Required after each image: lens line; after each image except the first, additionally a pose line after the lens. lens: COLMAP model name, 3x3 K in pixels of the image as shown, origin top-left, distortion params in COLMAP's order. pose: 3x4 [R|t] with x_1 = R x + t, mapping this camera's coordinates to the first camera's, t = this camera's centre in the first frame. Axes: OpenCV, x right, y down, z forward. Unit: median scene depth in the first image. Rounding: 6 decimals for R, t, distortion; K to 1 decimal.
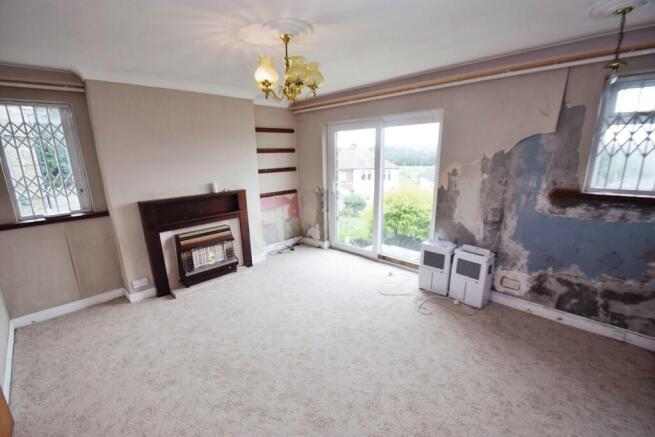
lens RADIAL K [[288.9, 0, 323.6], [0, 288.9, 223.9], [0, 0, 1]] dist [0.008568, -0.007121]
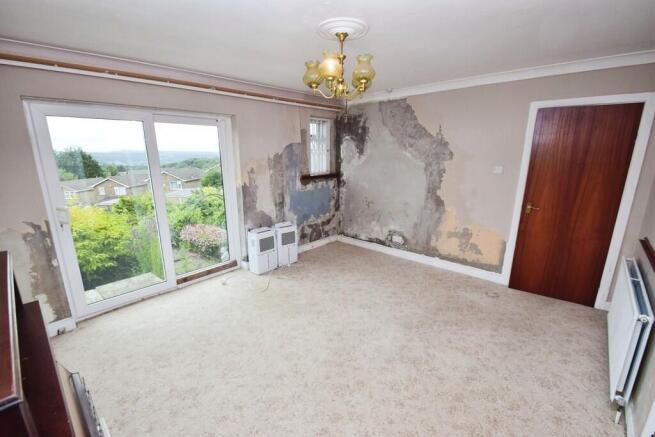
lens RADIAL K [[288.9, 0, 326.2], [0, 288.9, 219.2], [0, 0, 1]] dist [0.008568, -0.007121]
pose [[-0.043117, -0.209156, 0.976931, -0.856962], [0.244477, 0.945903, 0.213303, -0.184667], [-0.968696, 0.248034, 0.010350, 0.814589]]
